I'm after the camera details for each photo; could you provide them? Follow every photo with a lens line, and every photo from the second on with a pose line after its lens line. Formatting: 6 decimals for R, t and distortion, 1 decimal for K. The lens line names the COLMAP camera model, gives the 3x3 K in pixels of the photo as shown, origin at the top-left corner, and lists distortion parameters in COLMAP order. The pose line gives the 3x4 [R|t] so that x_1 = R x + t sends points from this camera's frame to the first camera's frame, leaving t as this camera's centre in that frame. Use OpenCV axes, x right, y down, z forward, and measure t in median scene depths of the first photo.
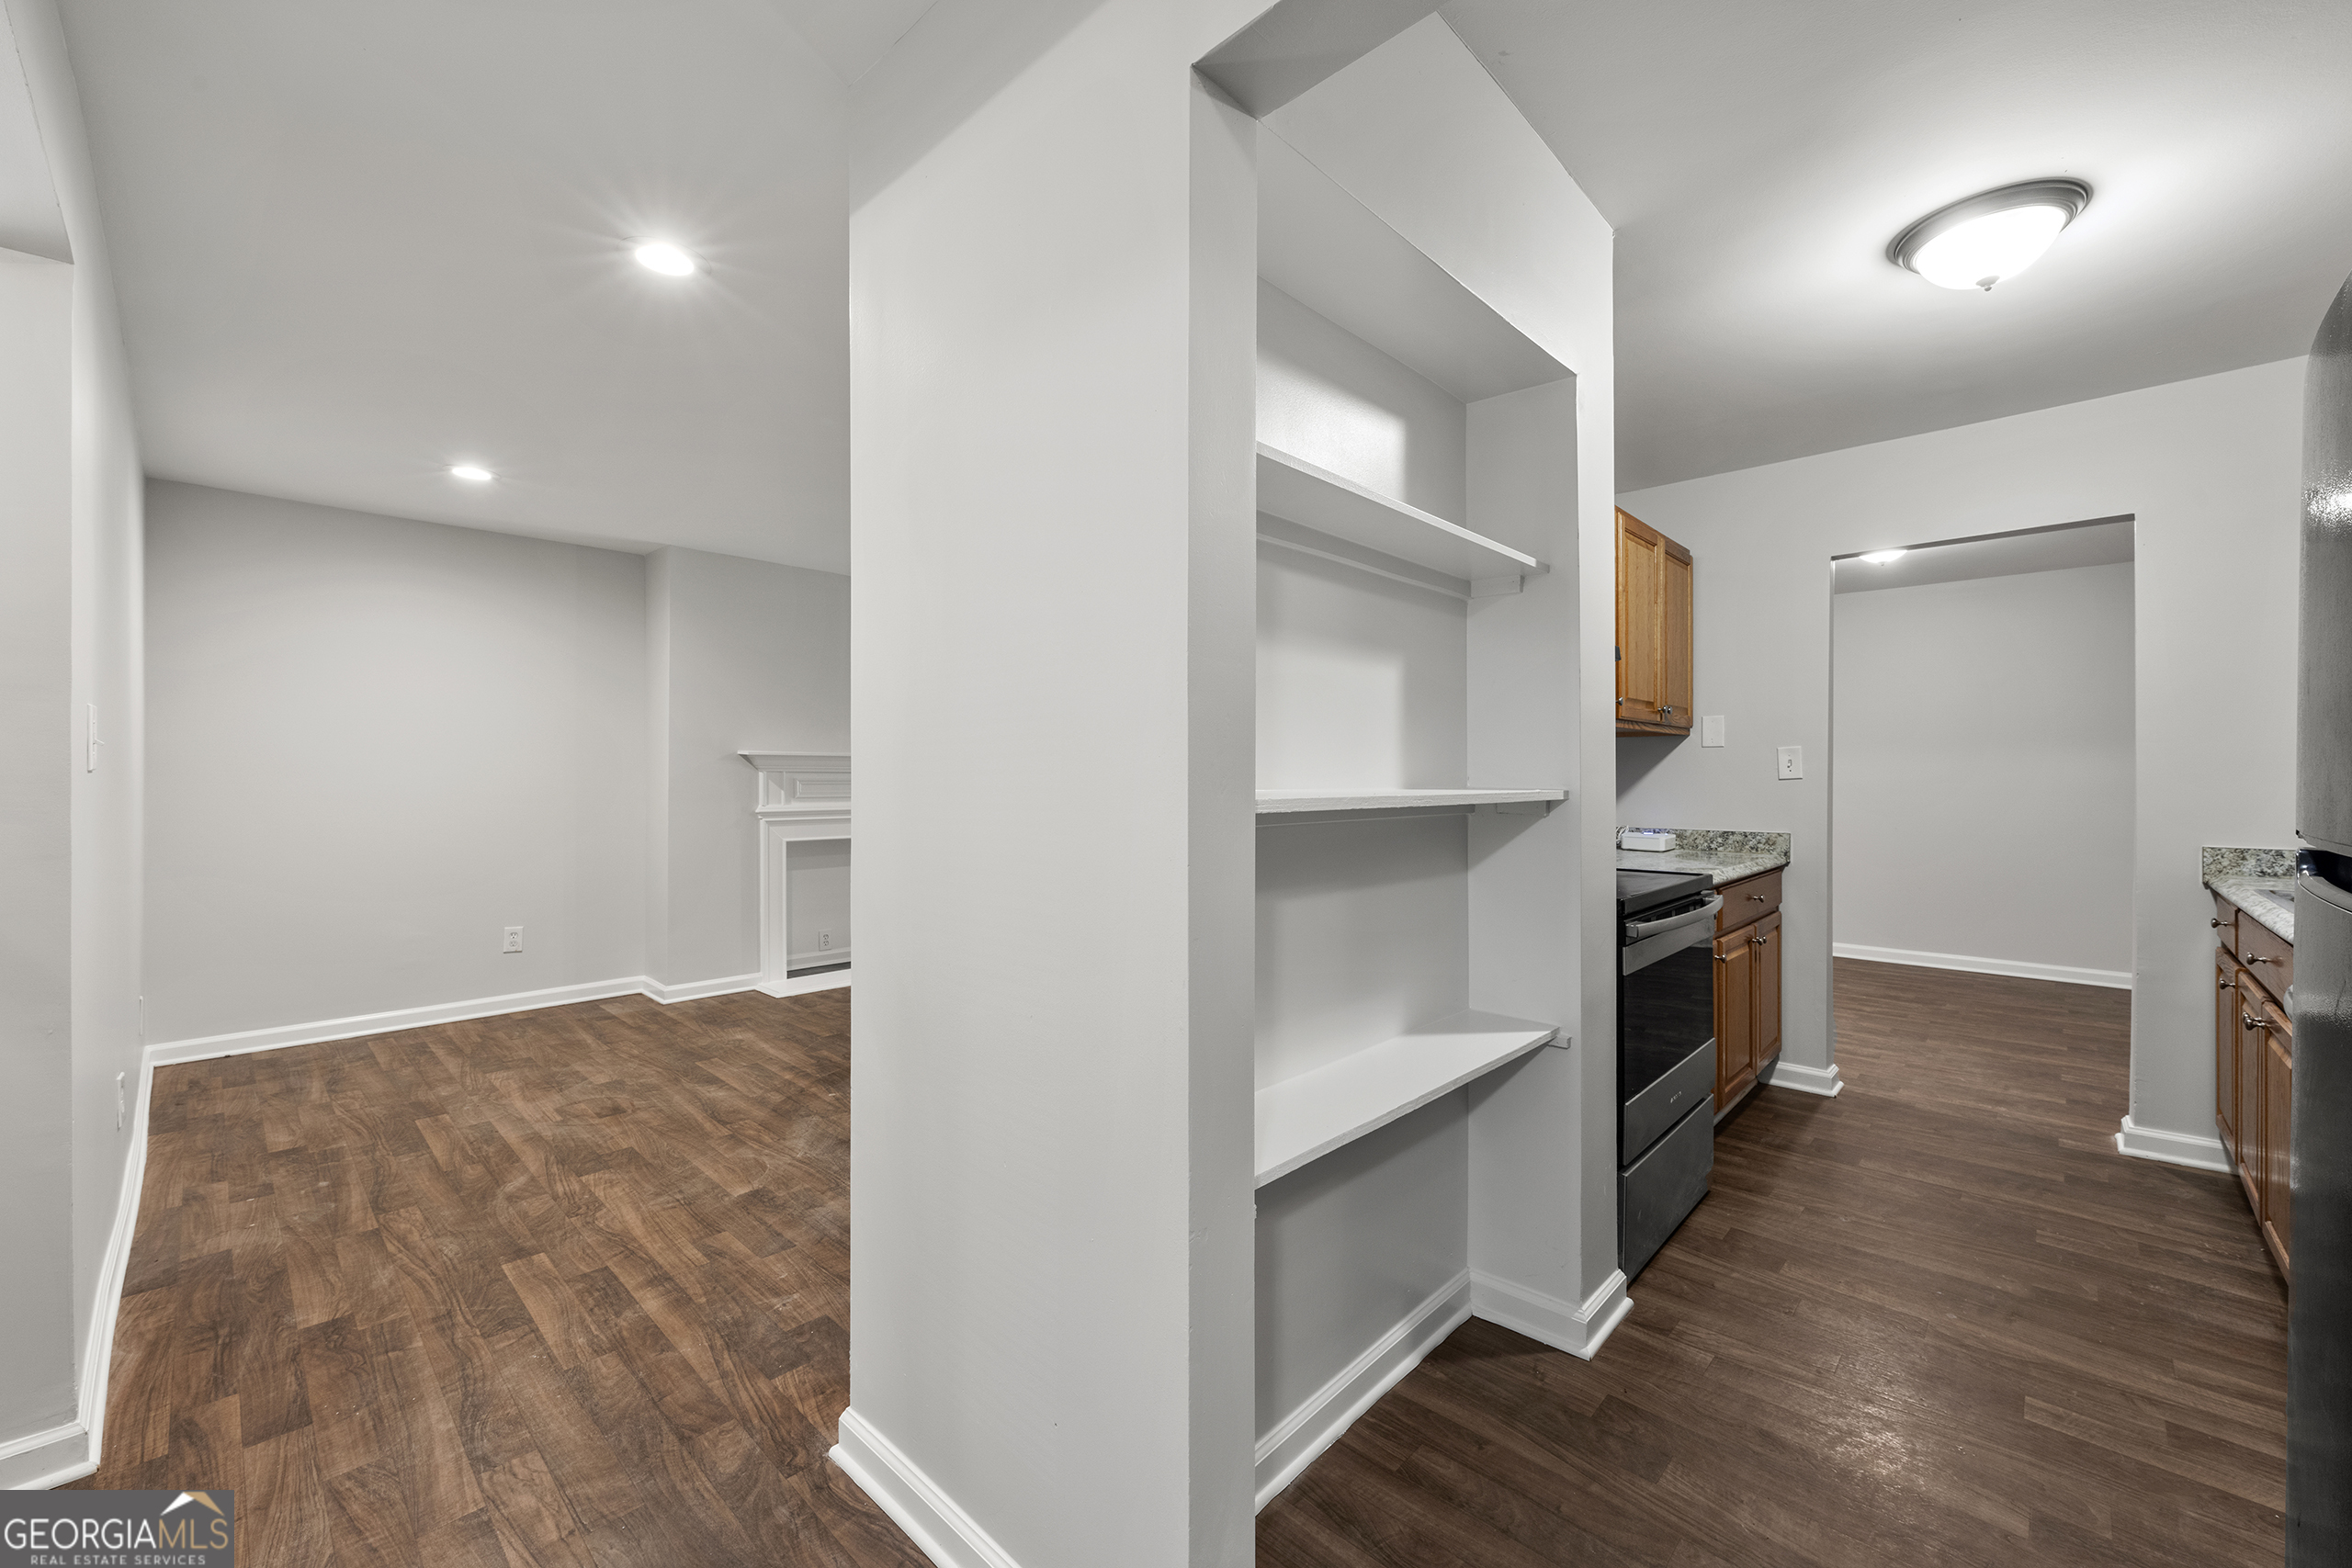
lens RADIAL K [[930.4, 0, 1186.4], [0, 930.4, 765.8], [0, 0, 1]] dist [0.000561, 0.000403]
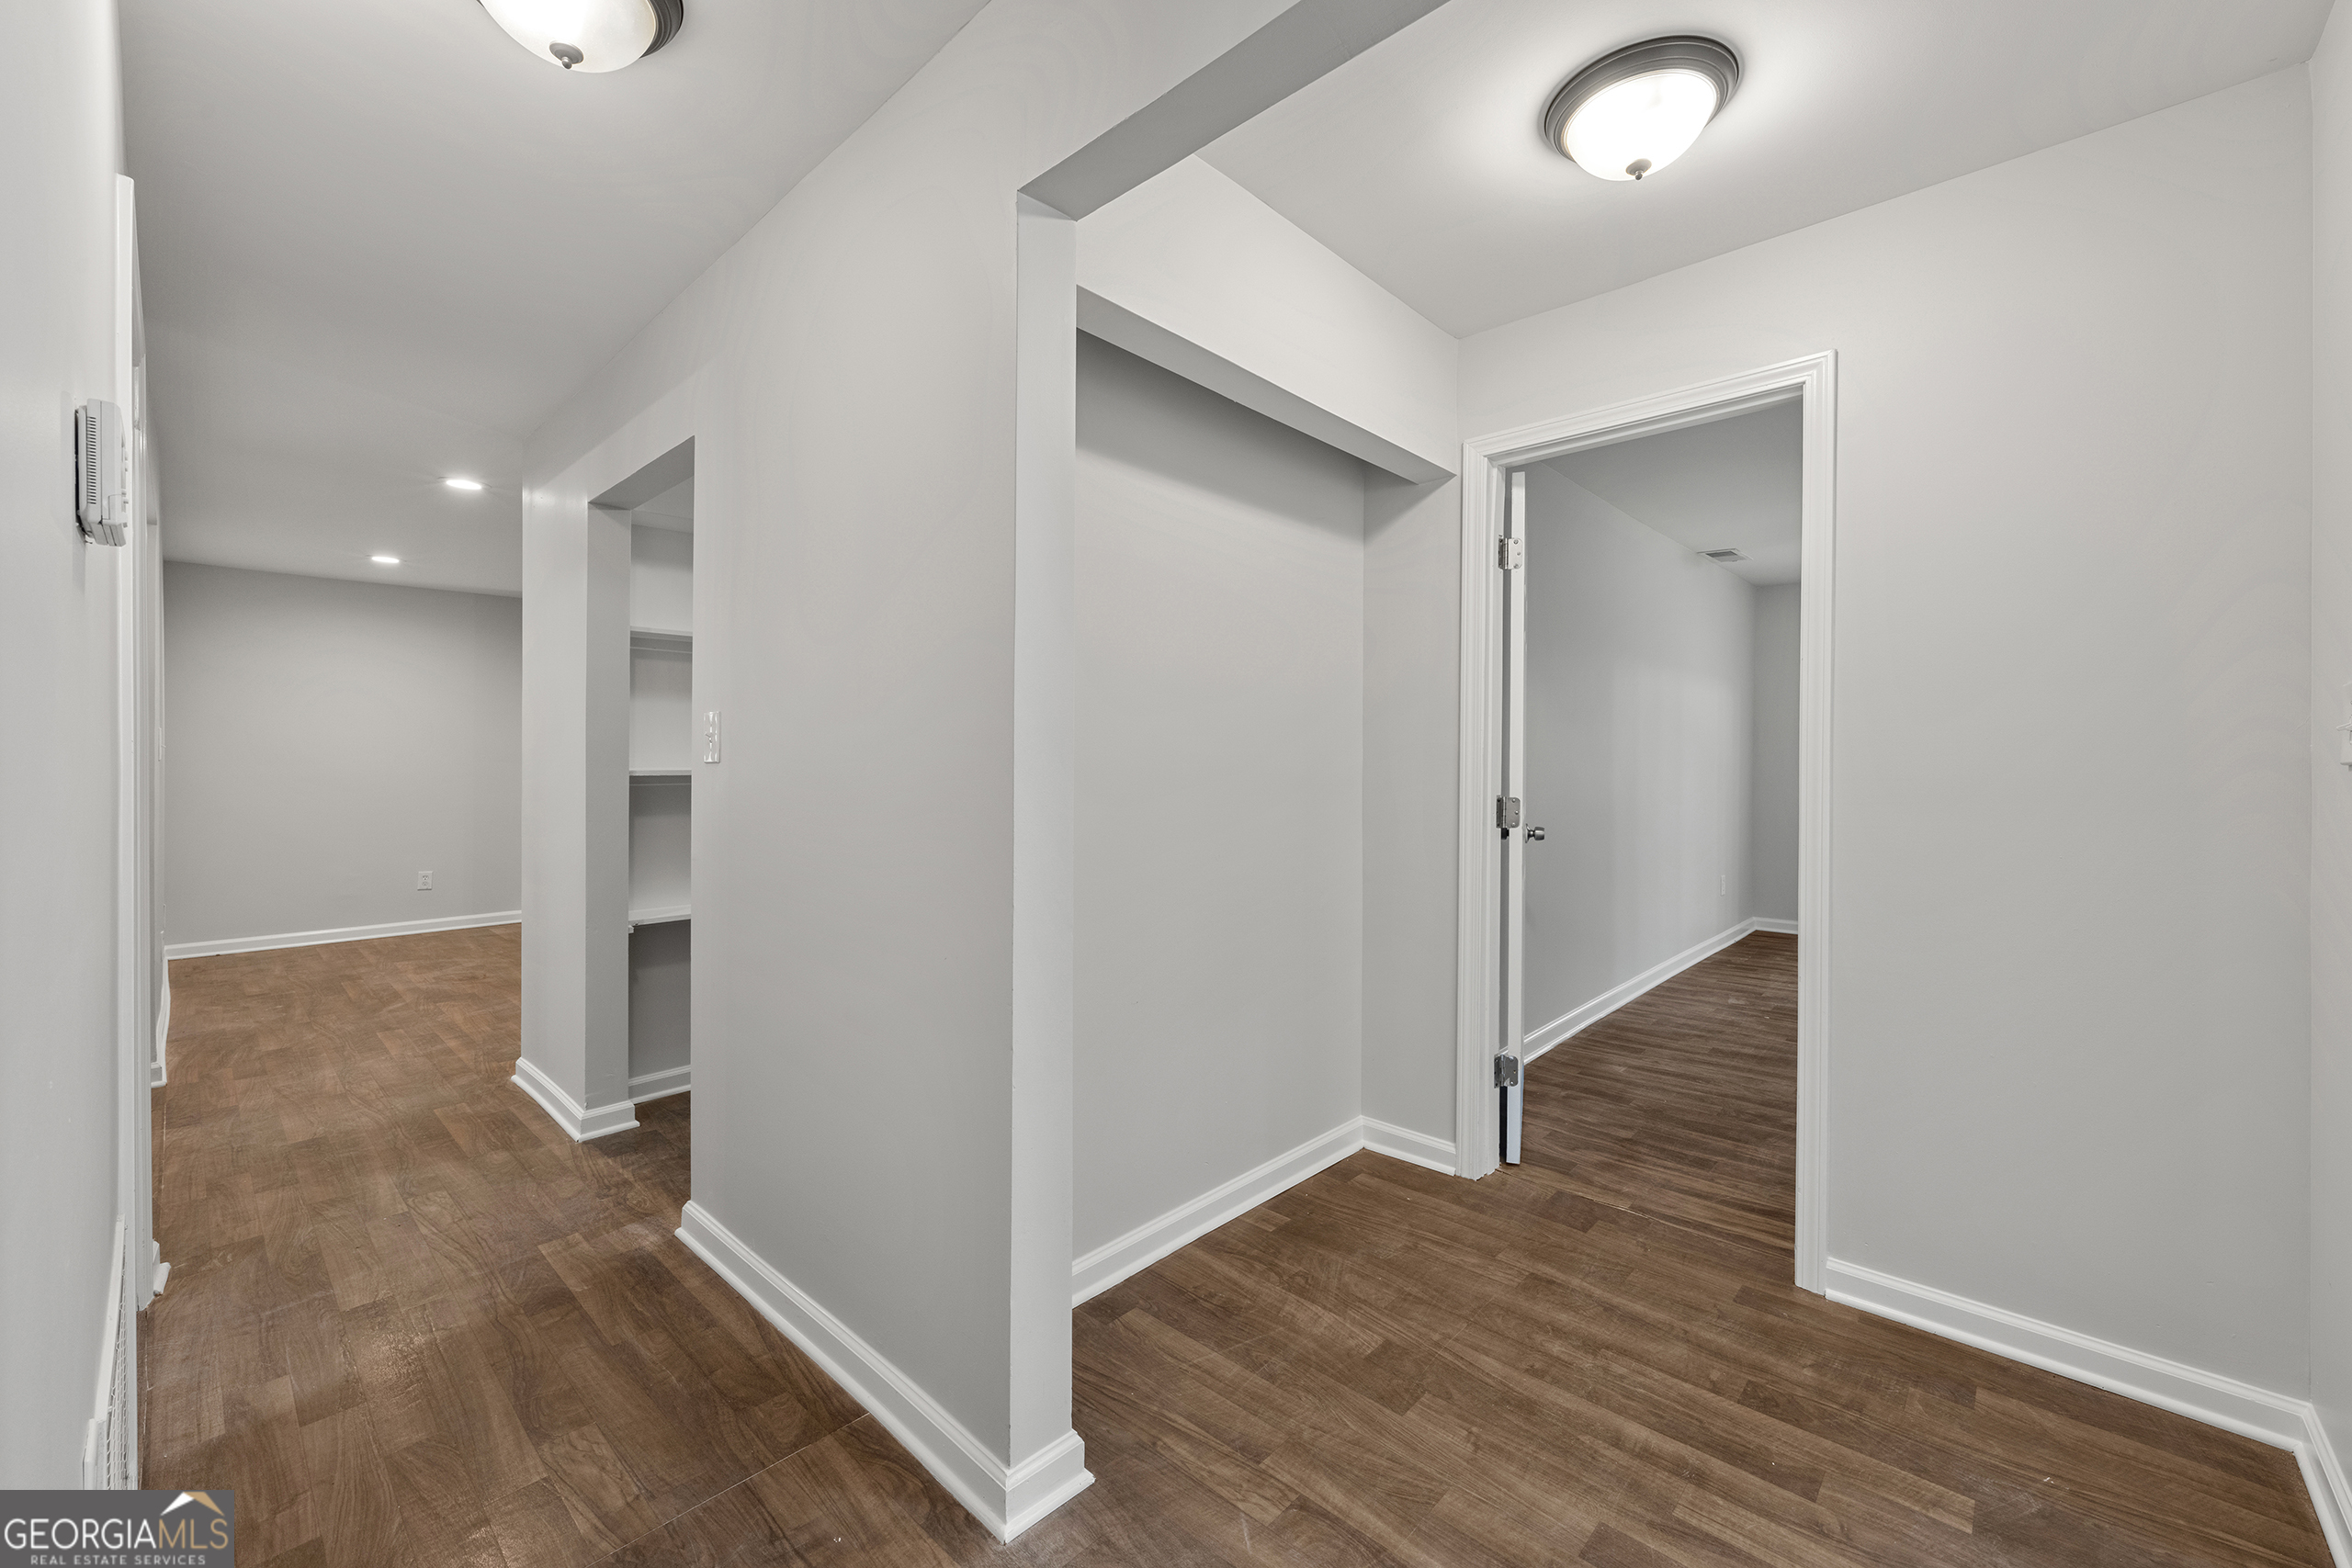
lens RADIAL K [[930.4, 0, 1186.4], [0, 930.4, 765.8], [0, 0, 1]] dist [0.000561, 0.000403]
pose [[0.999934, 0.000114, 0.011479, 0.634684], [-0.000267, 0.999911, 0.013317, -0.007069], [-0.011476, -0.013319, 0.999845, -0.637564]]
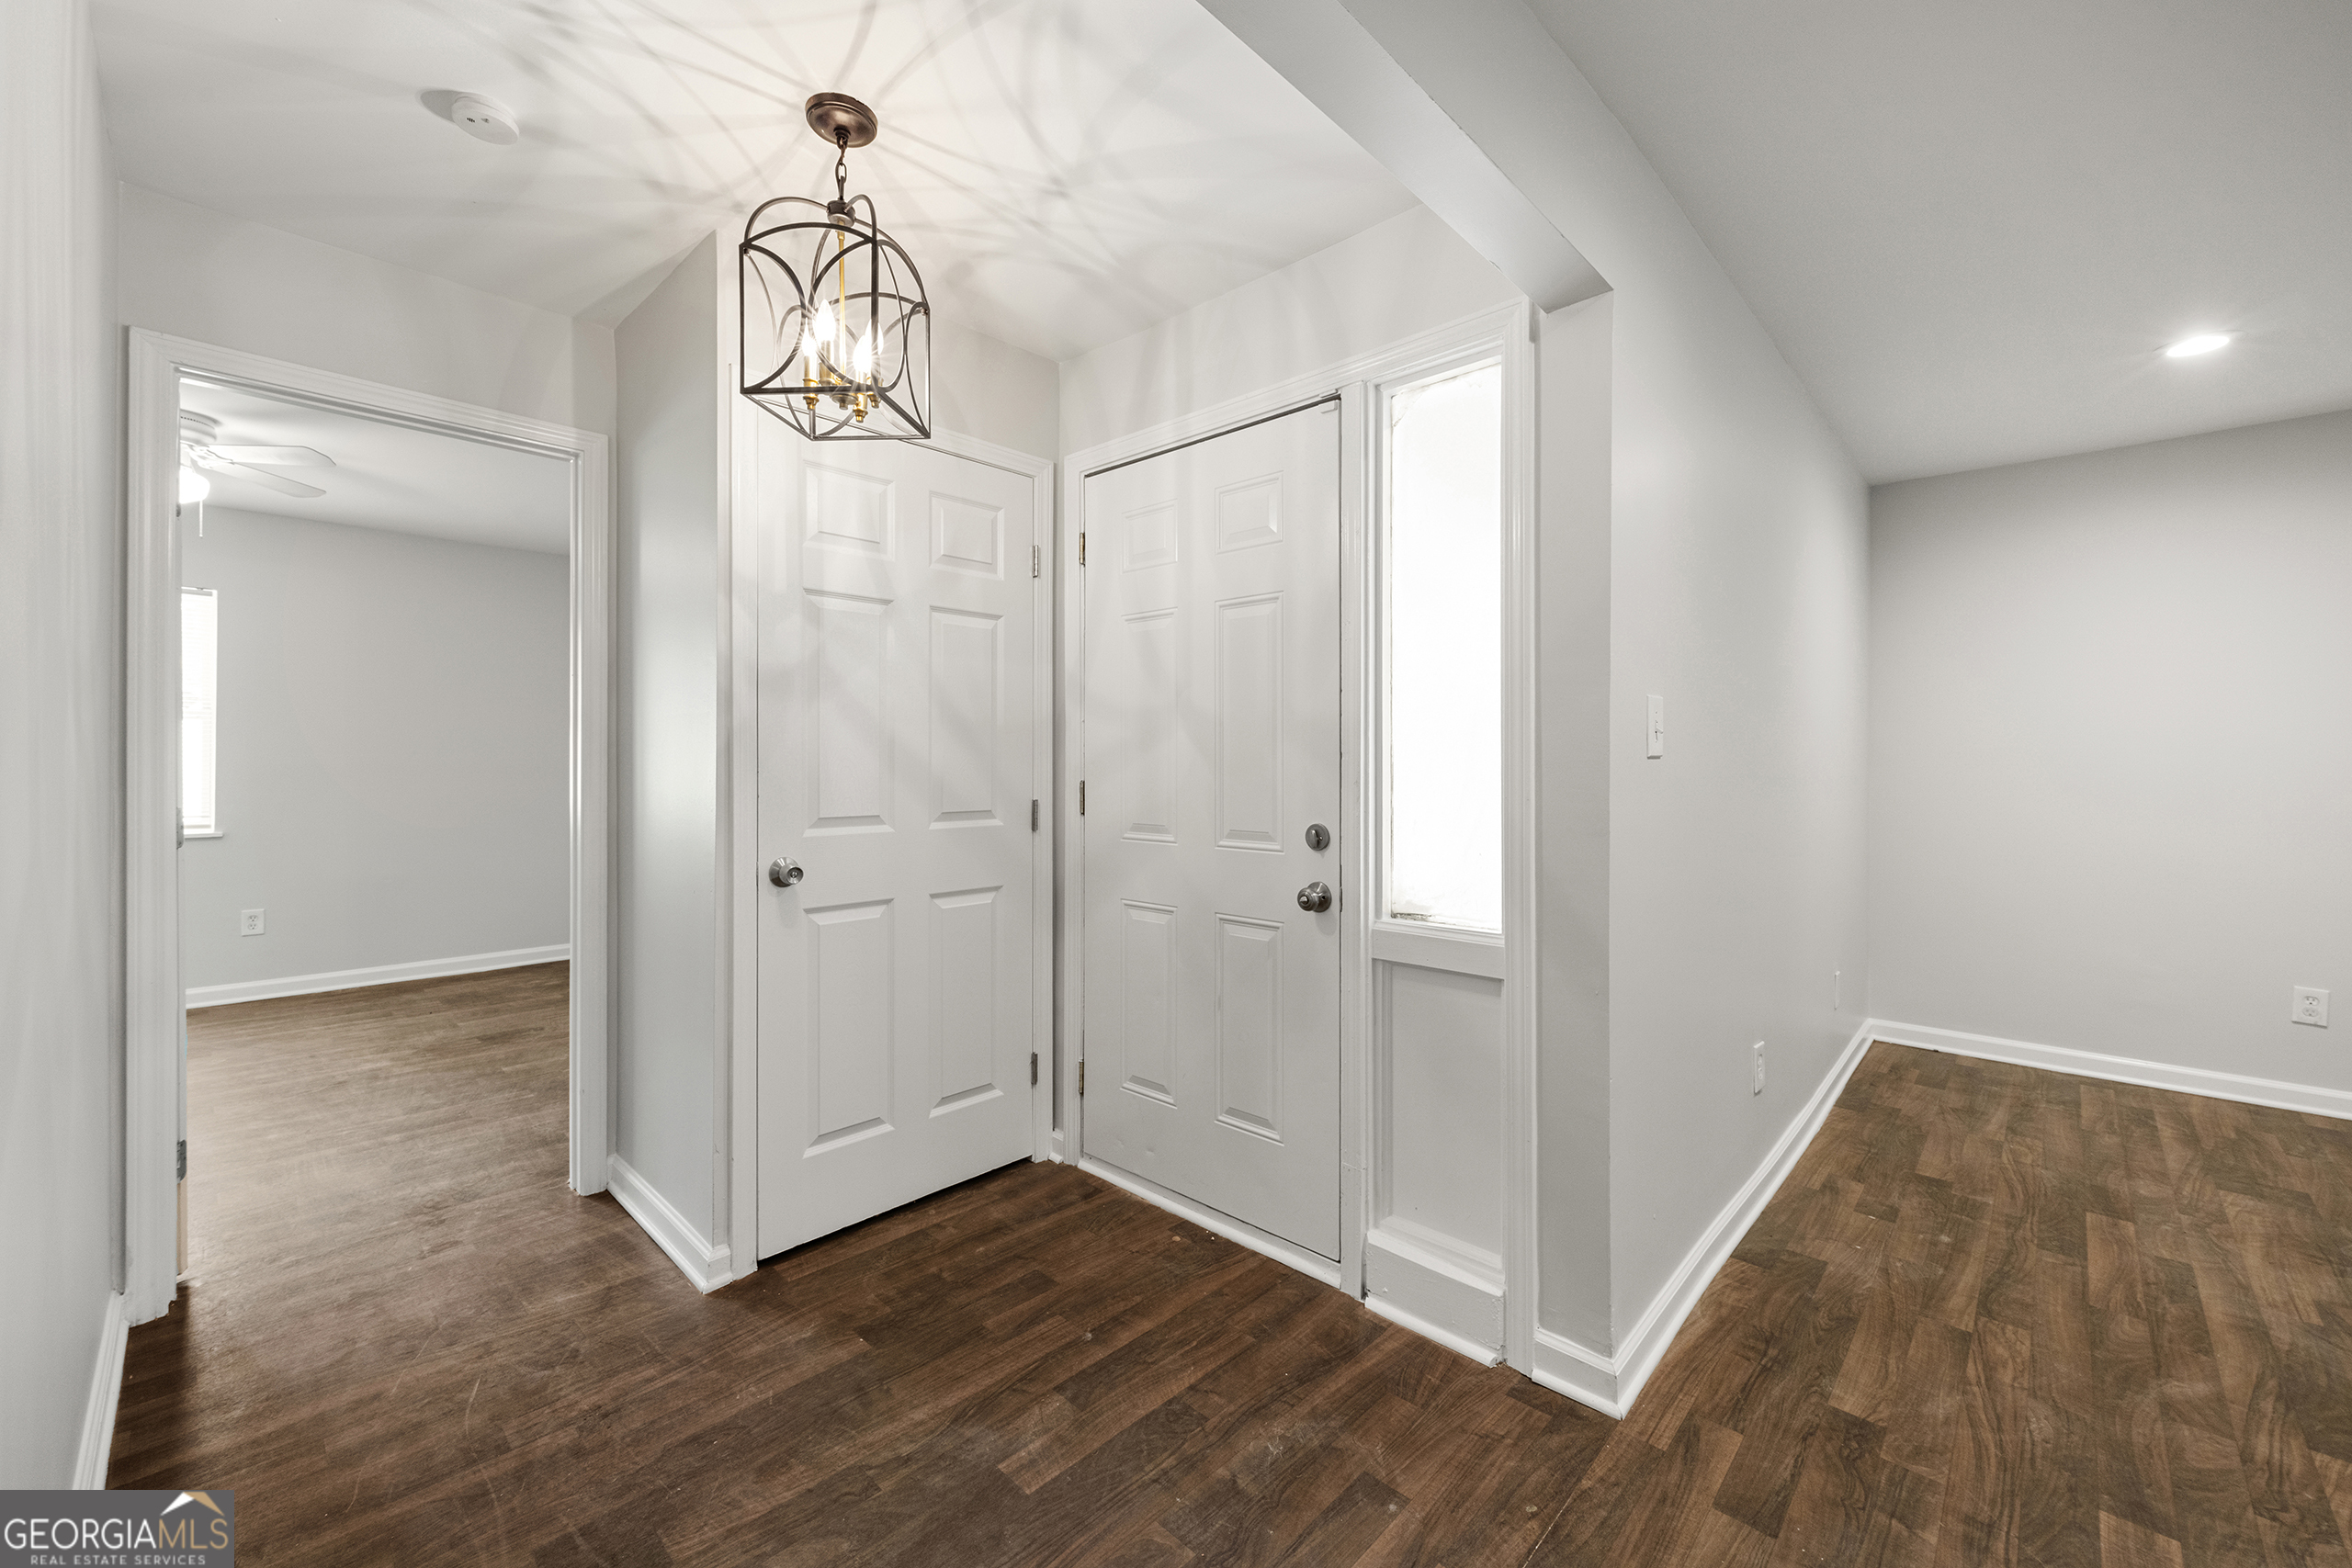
lens RADIAL K [[930.4, 0, 1186.4], [0, 930.4, 765.8], [0, 0, 1]] dist [0.000561, 0.000403]
pose [[0.001649, 0.000862, -0.999998, -0.062629], [0.005837, 0.999983, 0.000872, 0.006506], [0.999982, -0.005838, 0.001644, 0.277128]]
